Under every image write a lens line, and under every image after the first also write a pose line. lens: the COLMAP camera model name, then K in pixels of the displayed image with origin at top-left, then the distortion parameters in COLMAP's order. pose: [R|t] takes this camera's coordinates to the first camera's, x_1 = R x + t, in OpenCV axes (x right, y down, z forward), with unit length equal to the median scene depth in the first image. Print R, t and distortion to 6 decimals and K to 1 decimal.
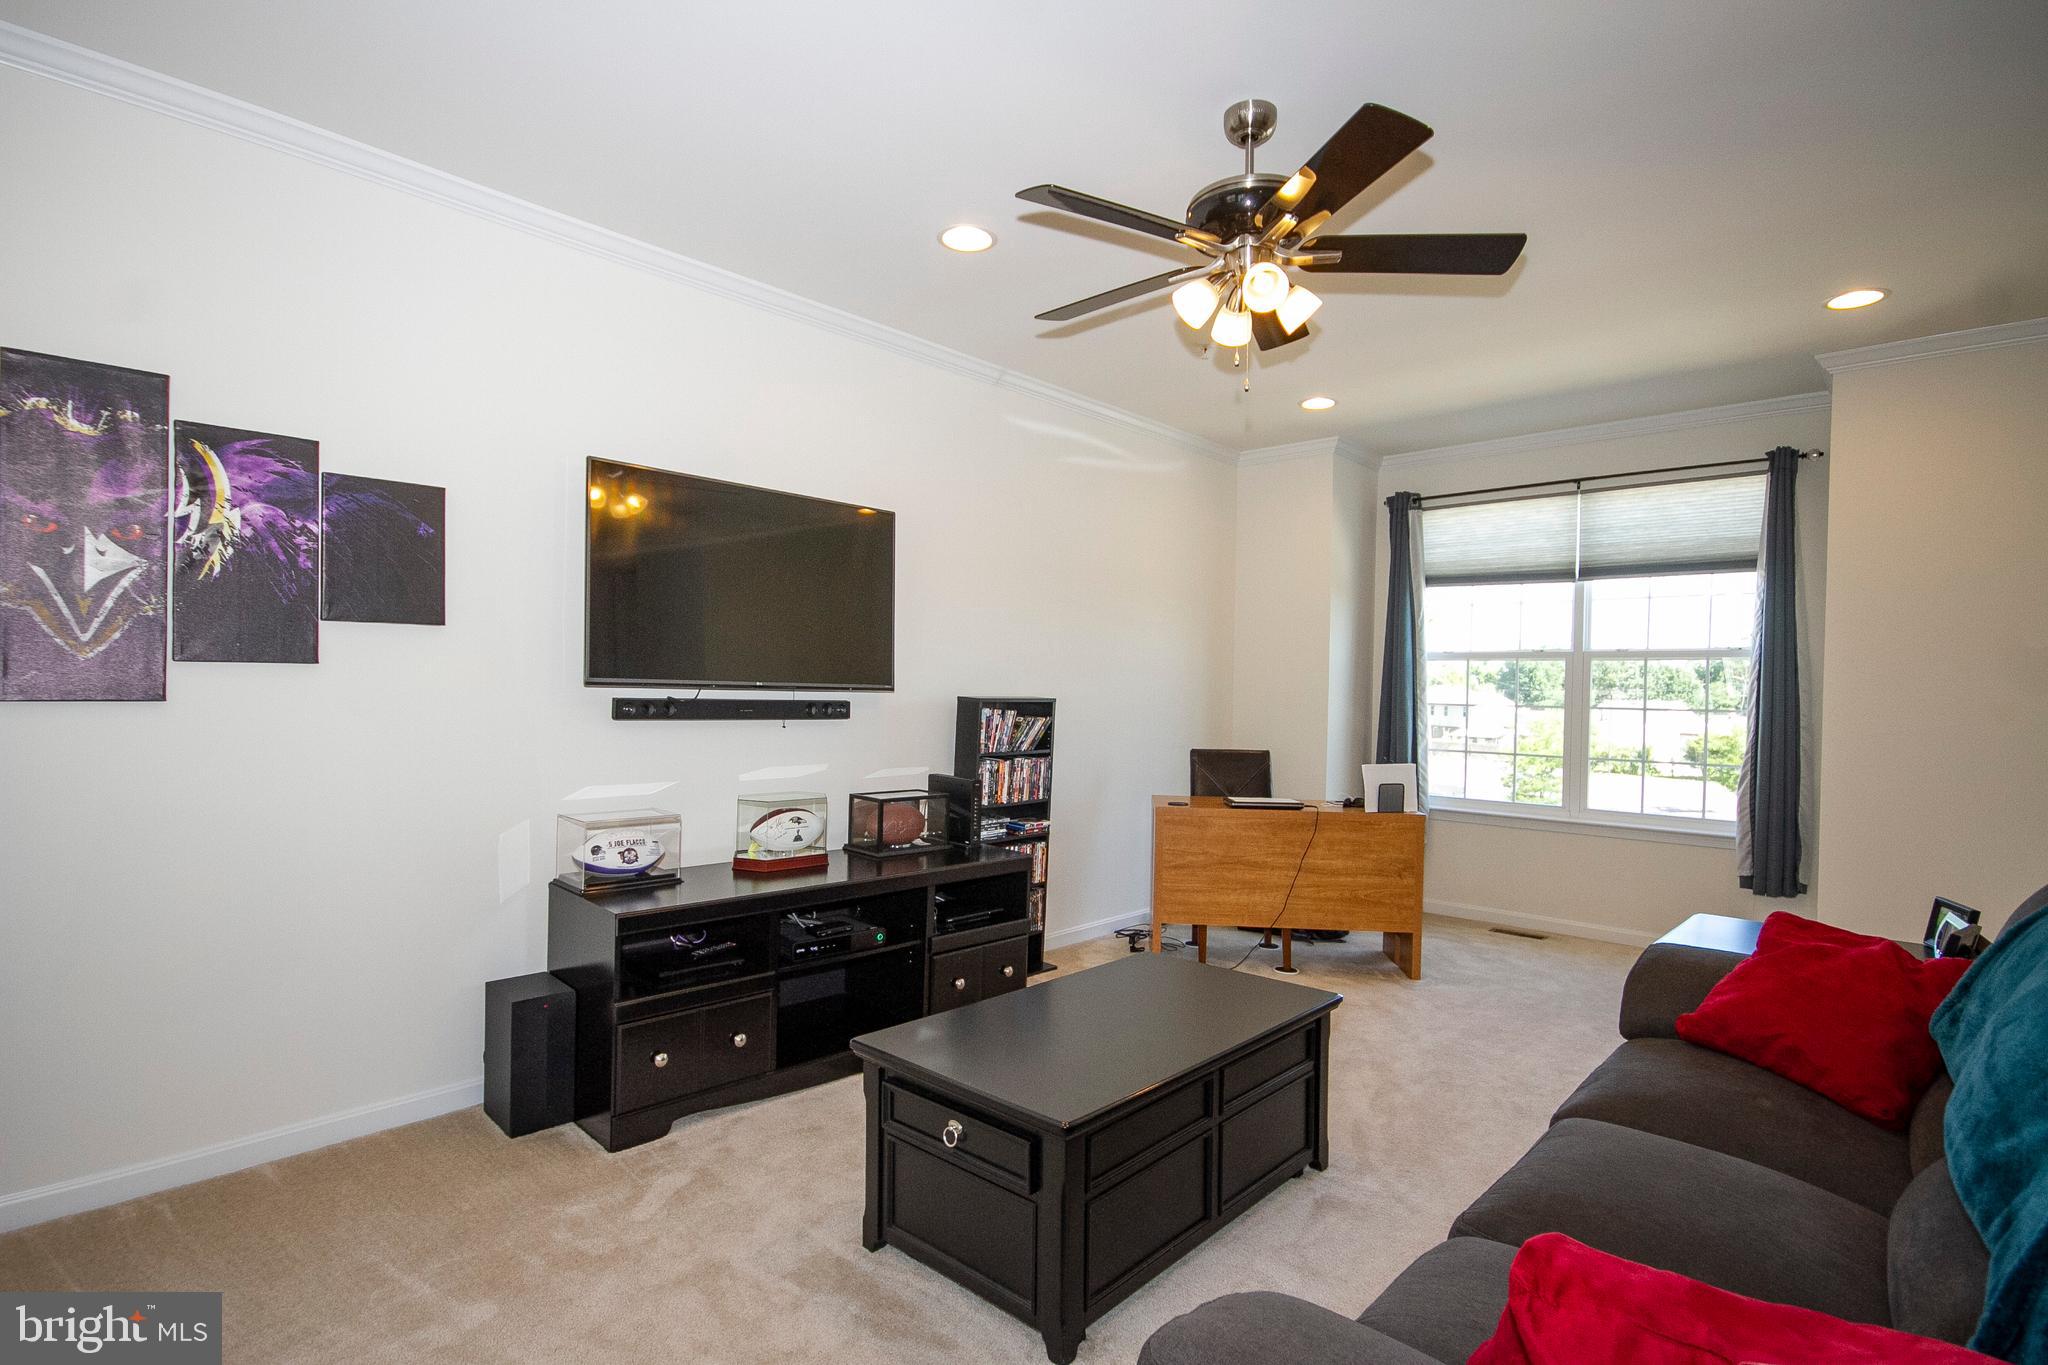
lens RADIAL K [[1009.6, 0, 1033.0], [0, 1009.6, 707.0], [0, 0, 1]] dist [-0.004249, -0.000237]
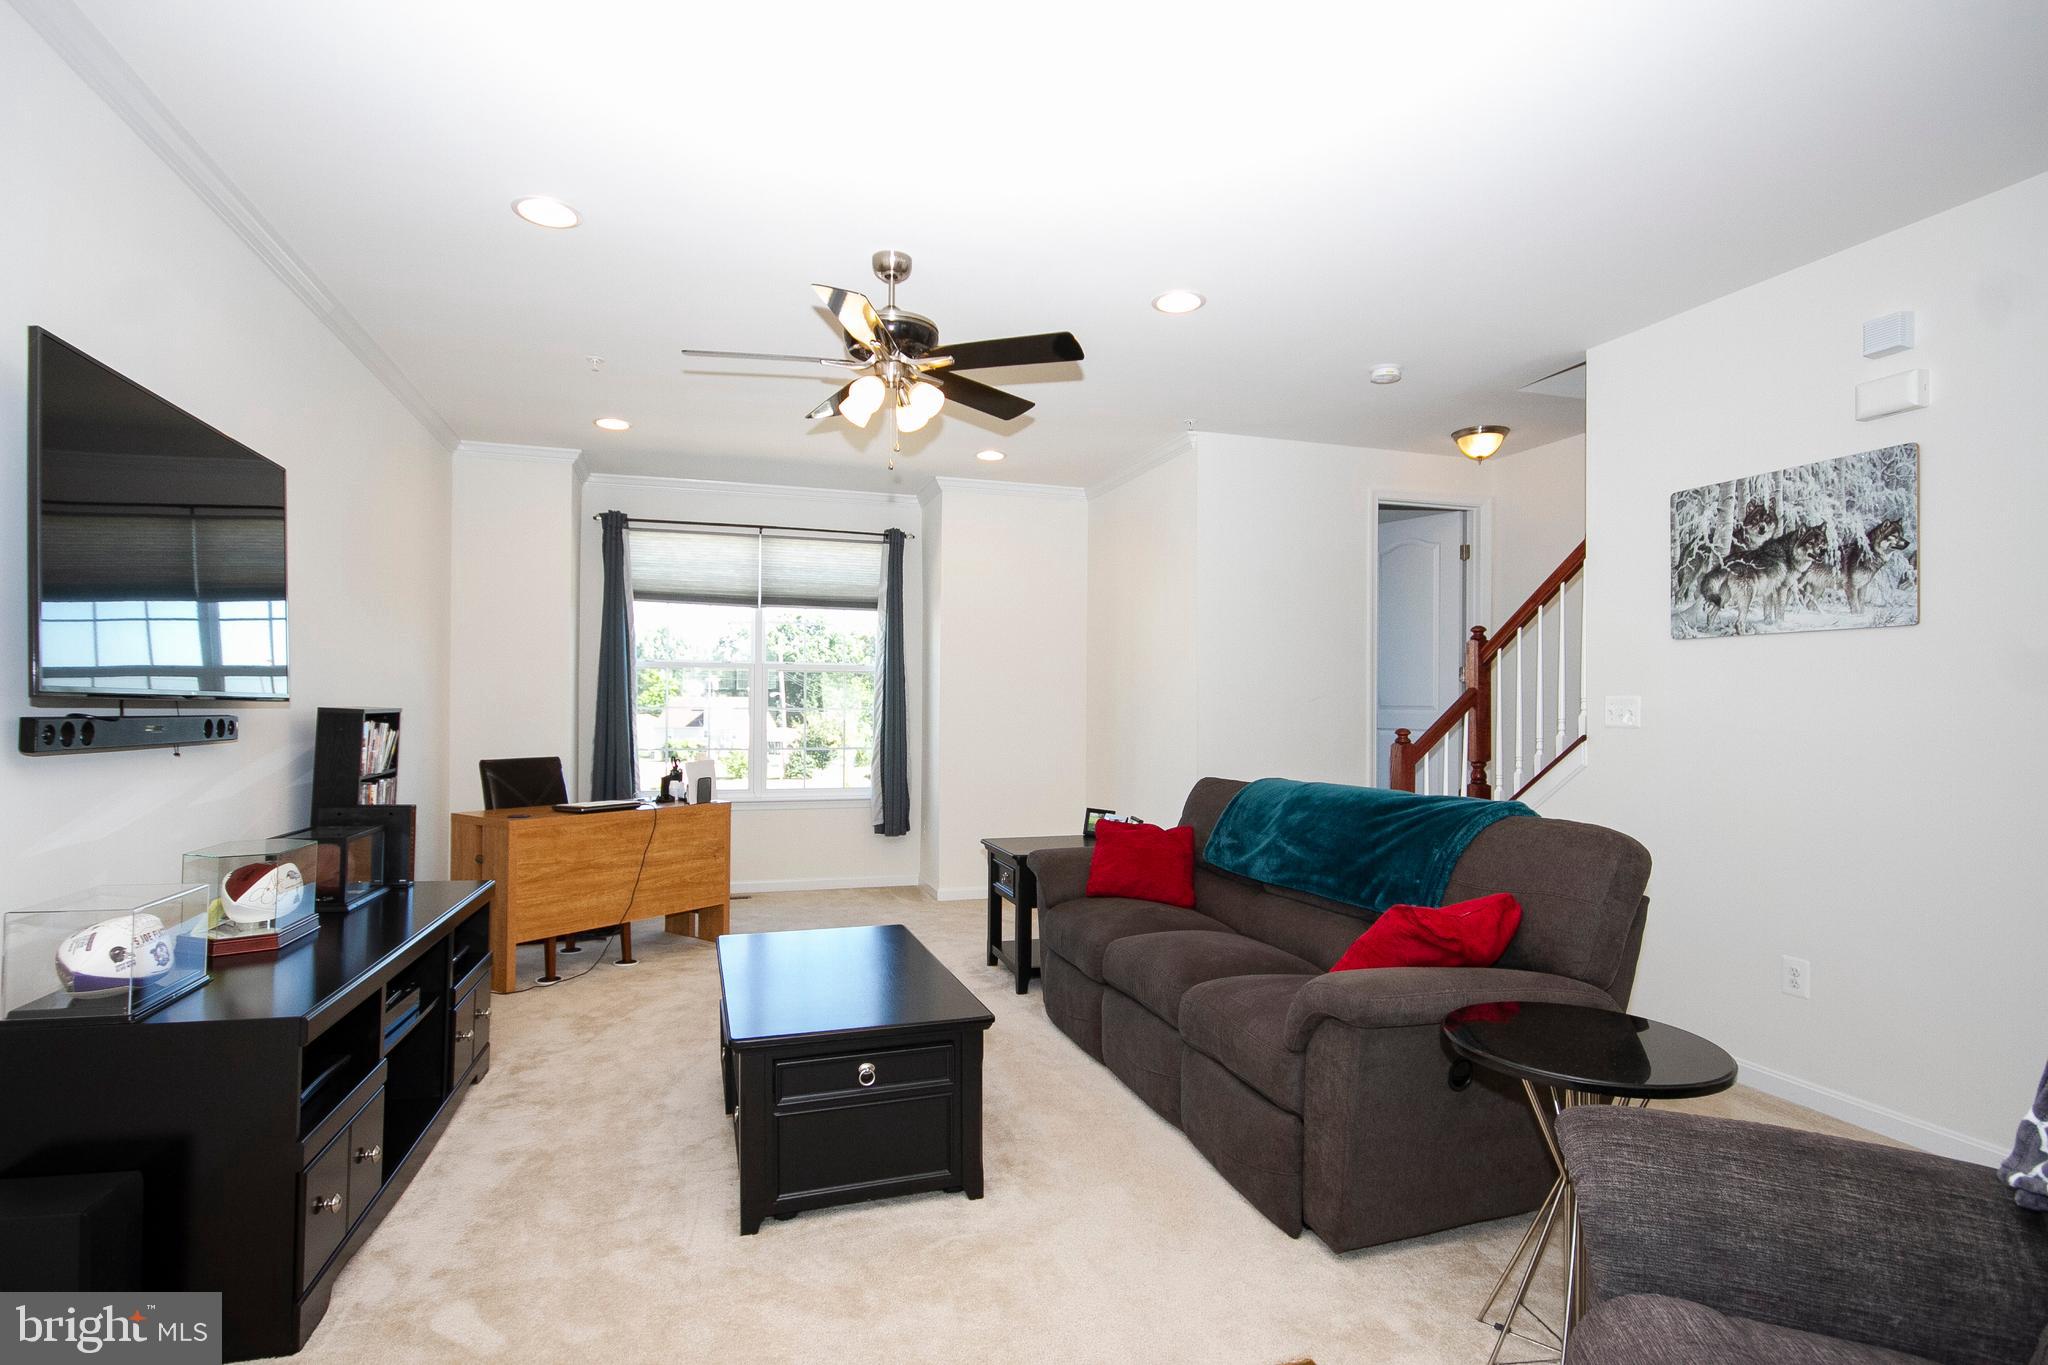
lens RADIAL K [[1019.7, 0, 1023.6], [0, 1019.7, 697.8], [0, 0, 1]] dist [-0.003491, 0.000002]
pose [[0.494846, -0.007907, 0.868945, -0.492127], [0.016097, 0.999870, -0.000069, -0.009096], [-0.868832, 0.014022, 0.494909, 0.116056]]
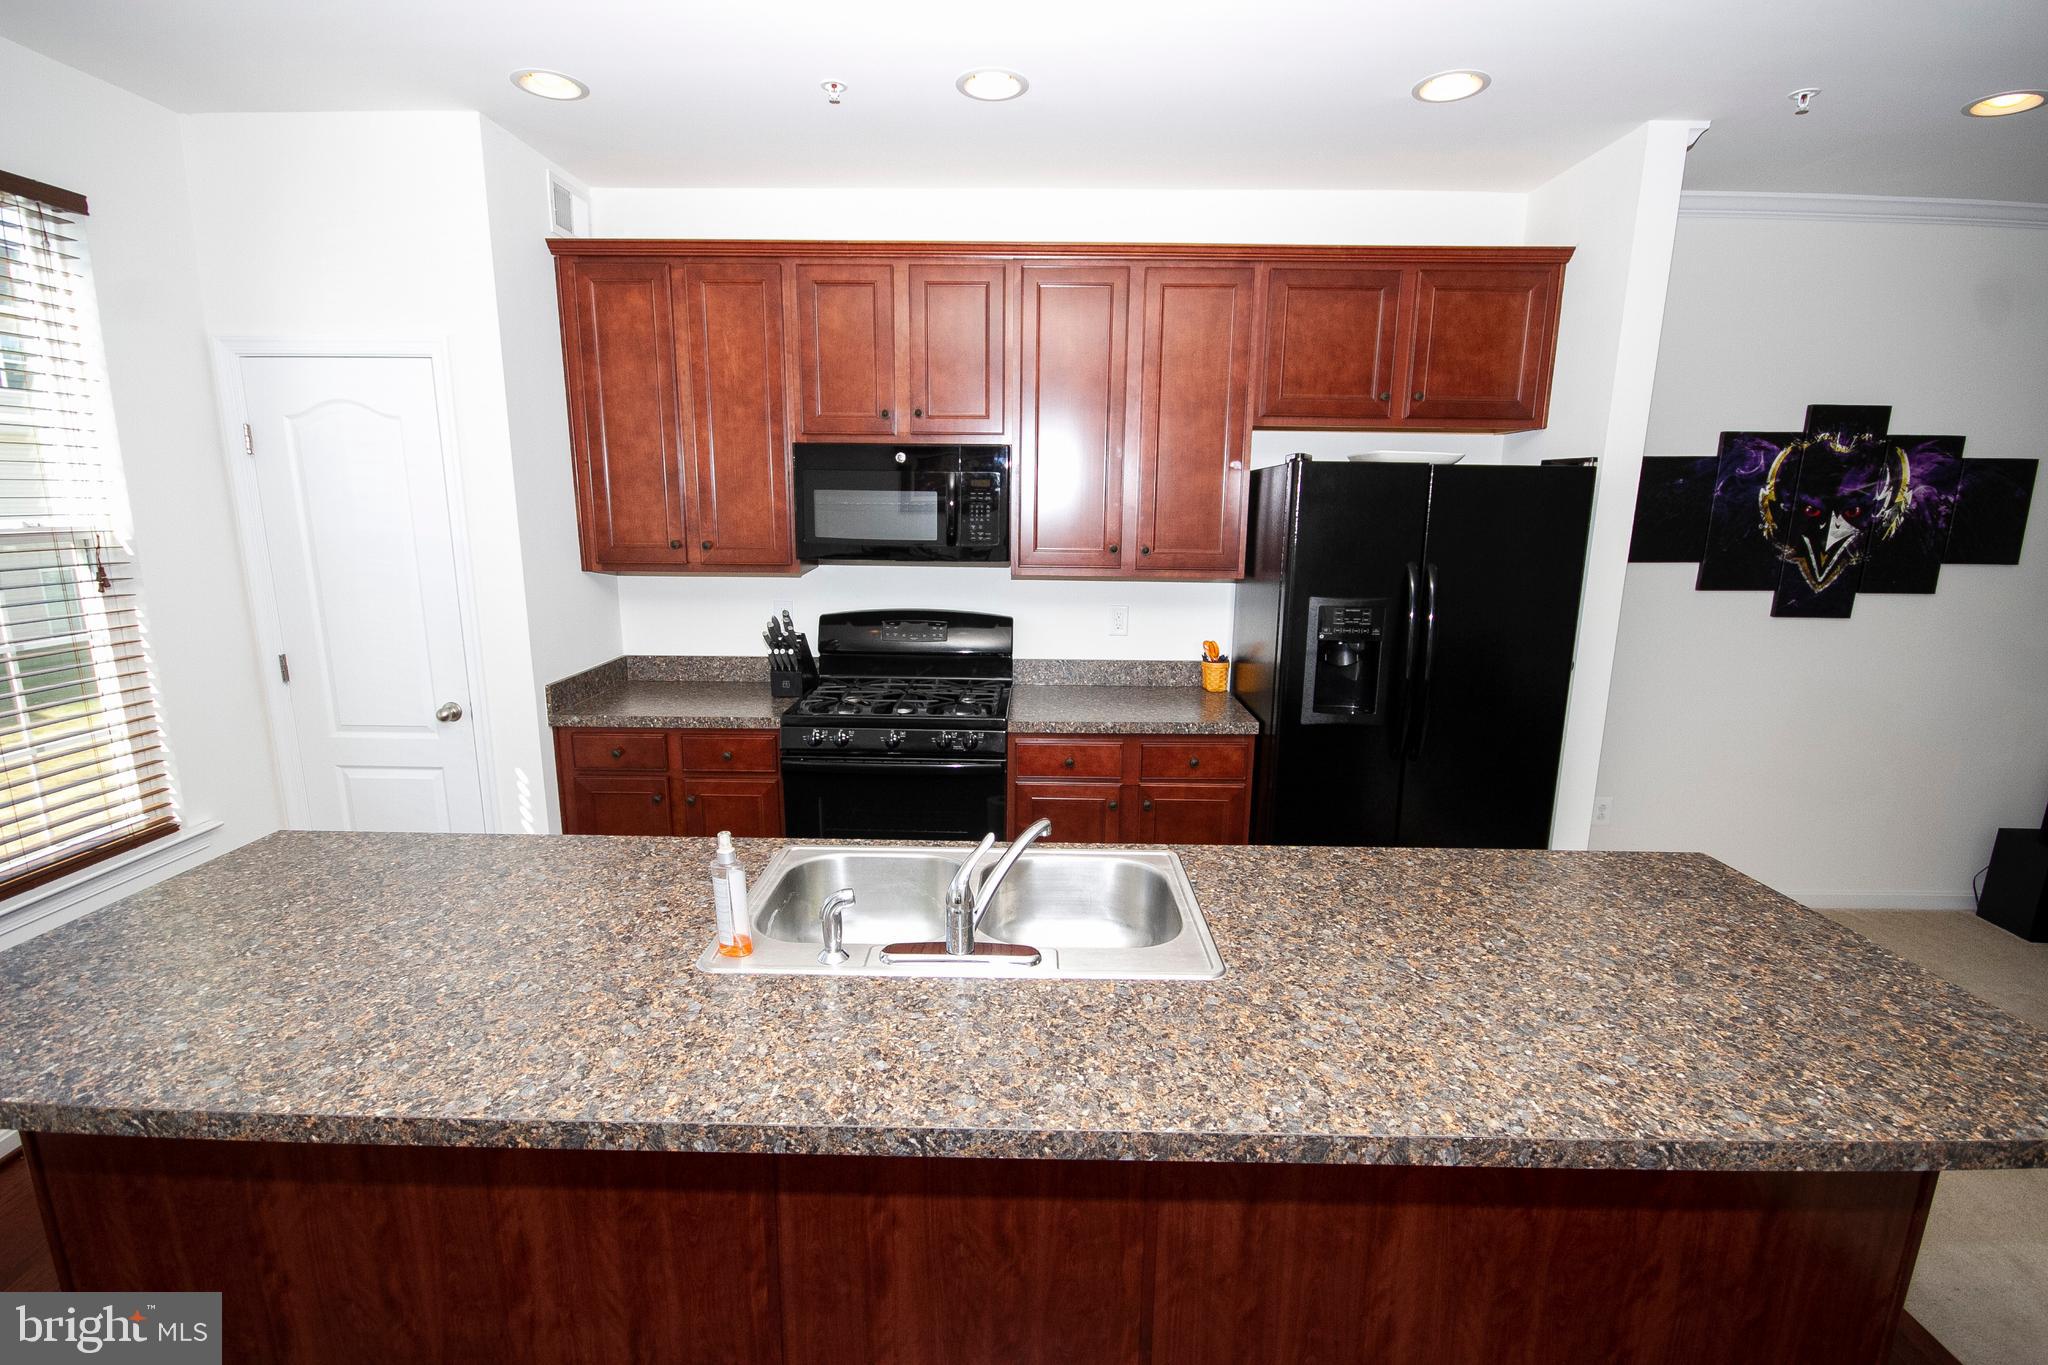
lens RADIAL K [[941.8, 0, 1028.8], [0, 941.8, 700.1], [0, 0, 1]] dist [-0.014138, -0.000691]
pose [[0.670750, 0.144907, -0.727390, -0.364924], [-0.015723, 0.983286, 0.181386, -0.070806], [0.741517, -0.110228, 0.661818, -0.535978]]
